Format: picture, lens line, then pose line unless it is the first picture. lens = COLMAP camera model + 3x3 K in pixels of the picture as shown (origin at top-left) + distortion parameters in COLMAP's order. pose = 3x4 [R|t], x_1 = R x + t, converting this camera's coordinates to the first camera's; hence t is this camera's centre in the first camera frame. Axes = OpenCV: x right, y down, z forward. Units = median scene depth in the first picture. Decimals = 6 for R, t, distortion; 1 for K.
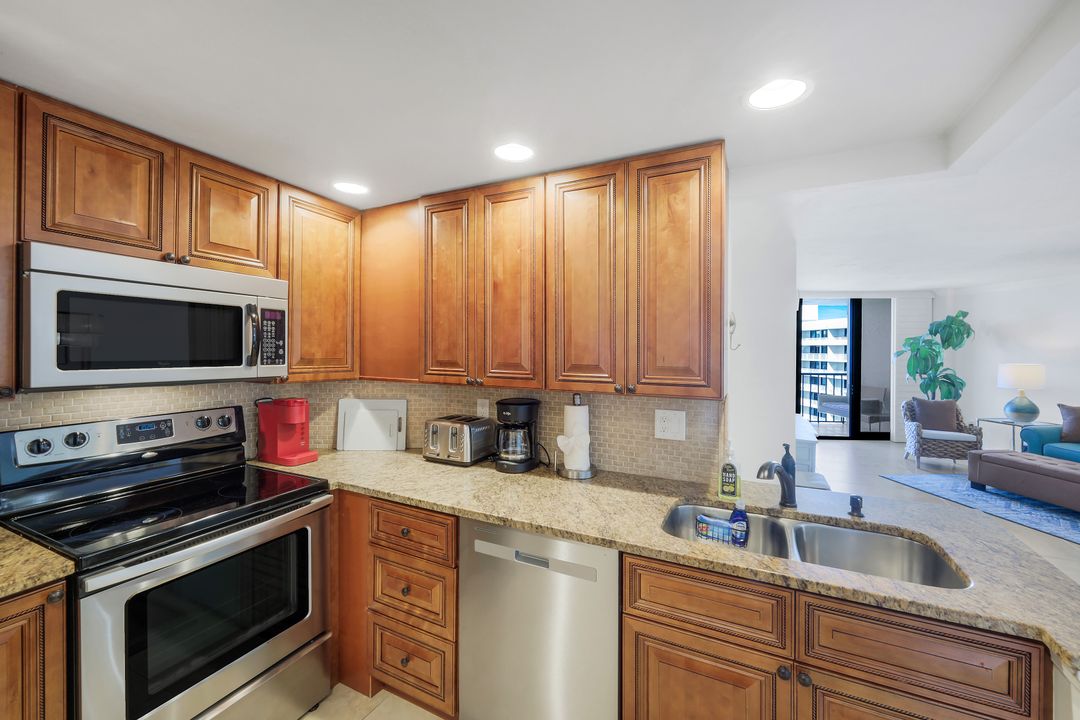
lens RADIAL K [[440.0, 0, 528.3], [0, 440.0, 352.2], [0, 0, 1]] dist [-0.003784, -0.000152]
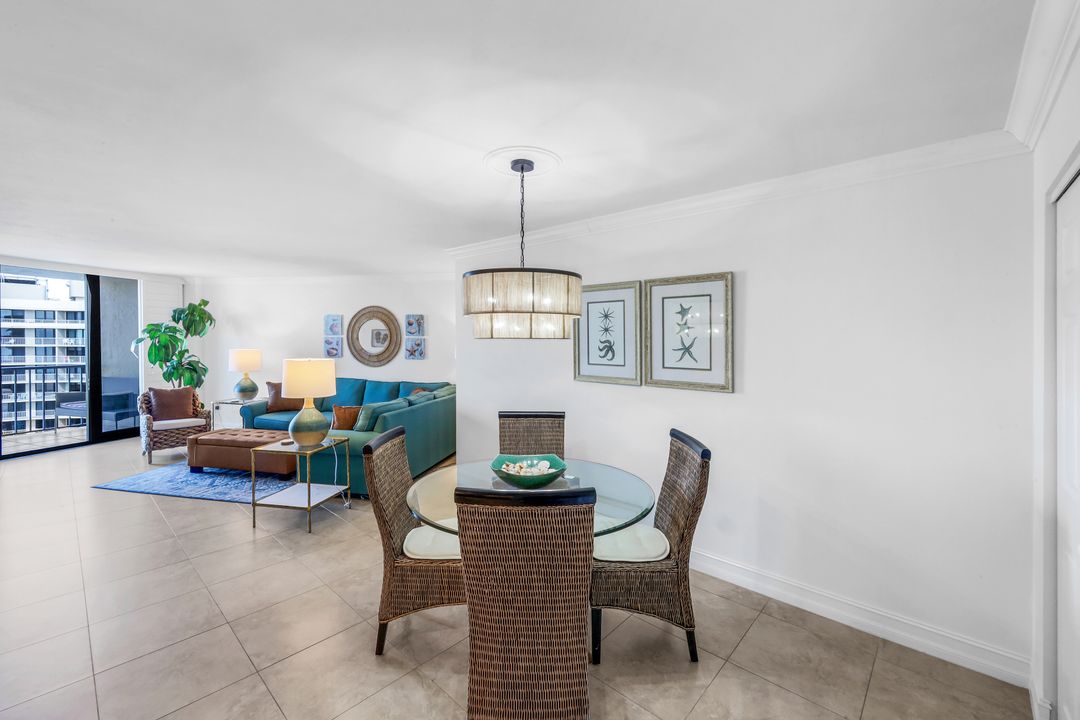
lens RADIAL K [[440.0, 0, 548.6], [0, 440.0, 338.7], [0, 0, 1]] dist [-0.003784, -0.000152]
pose [[0.250139, -0.004508, 0.968199, 0.524158], [0.000331, 0.999989, 0.004571, -0.015353], [-0.968210, -0.000823, 0.250138, -0.142553]]
